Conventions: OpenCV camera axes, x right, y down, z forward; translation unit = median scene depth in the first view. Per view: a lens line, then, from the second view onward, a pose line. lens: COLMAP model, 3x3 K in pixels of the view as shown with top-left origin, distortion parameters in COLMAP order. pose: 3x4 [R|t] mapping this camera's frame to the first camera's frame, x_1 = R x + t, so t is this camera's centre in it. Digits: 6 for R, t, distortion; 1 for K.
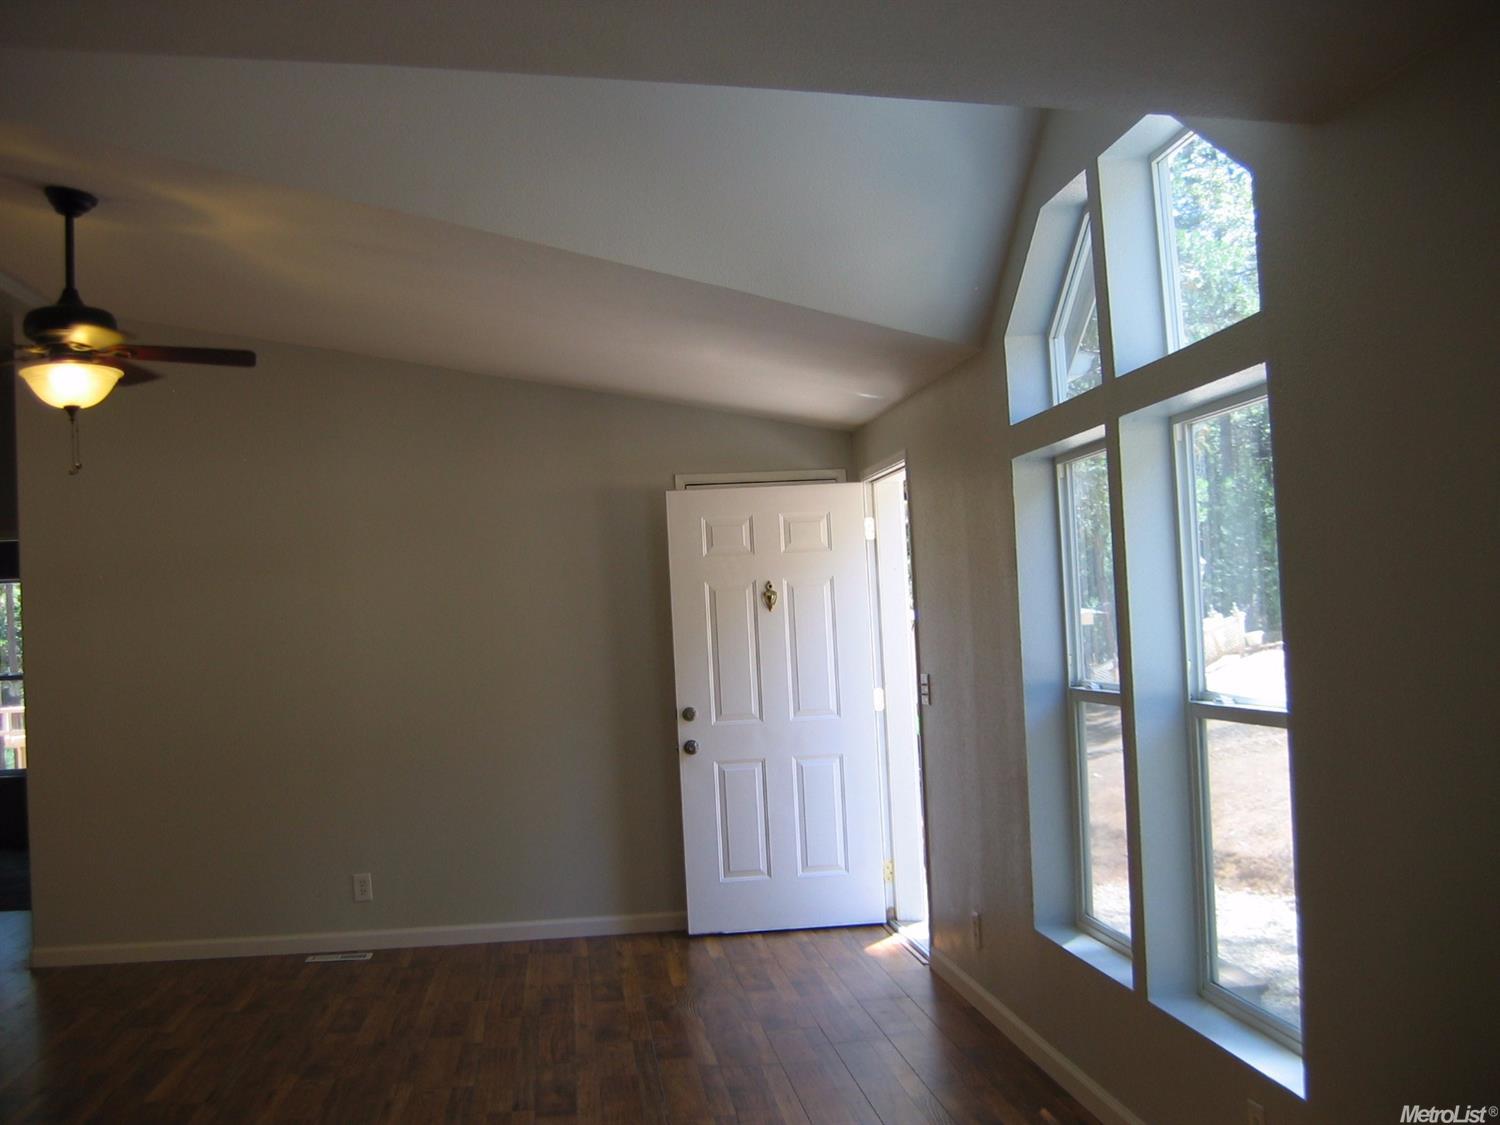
lens RADIAL K [[1652.9, 0, 739.9], [0, 1652.9, 560.8], [0, 0, 1]] dist [-0.124620, 0.074486]
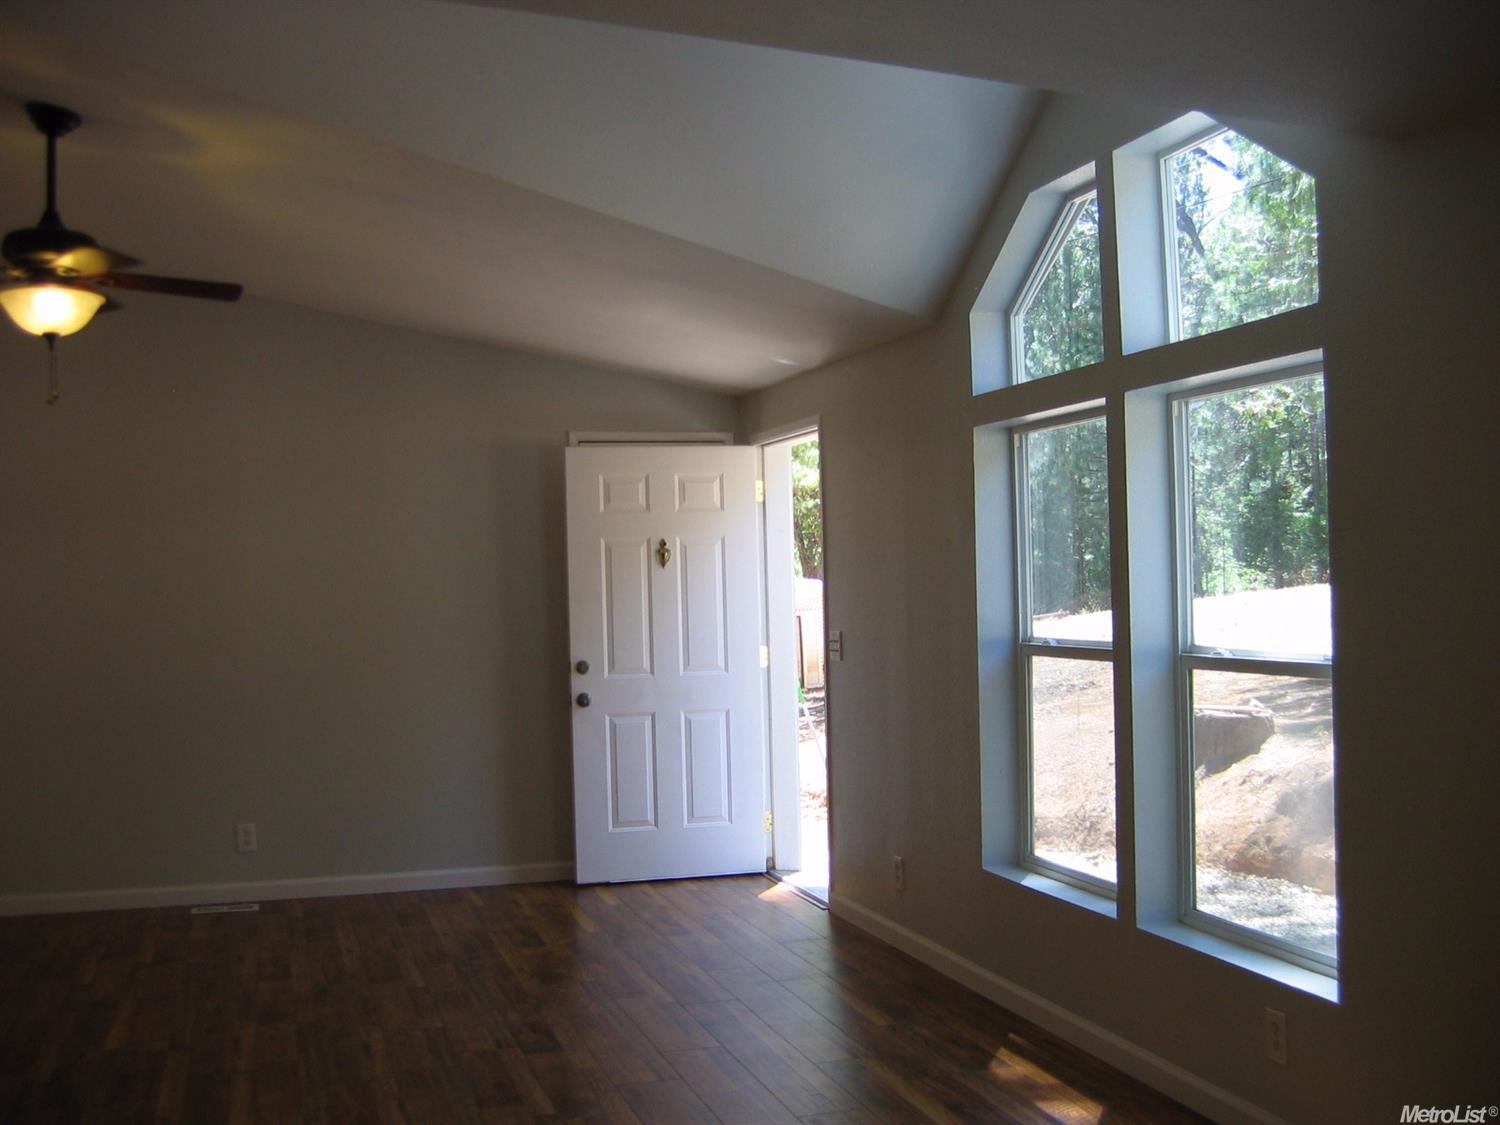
lens RADIAL K [[1652.9, 0, 739.9], [0, 1652.9, 560.8], [0, 0, 1]] dist [-0.124620, 0.074486]
pose [[0.983971, 0.027537, 0.176192, -0.123722], [-0.030811, 0.999399, 0.015872, 0.008806], [-0.175649, -0.021046, 0.984228, -0.015634]]
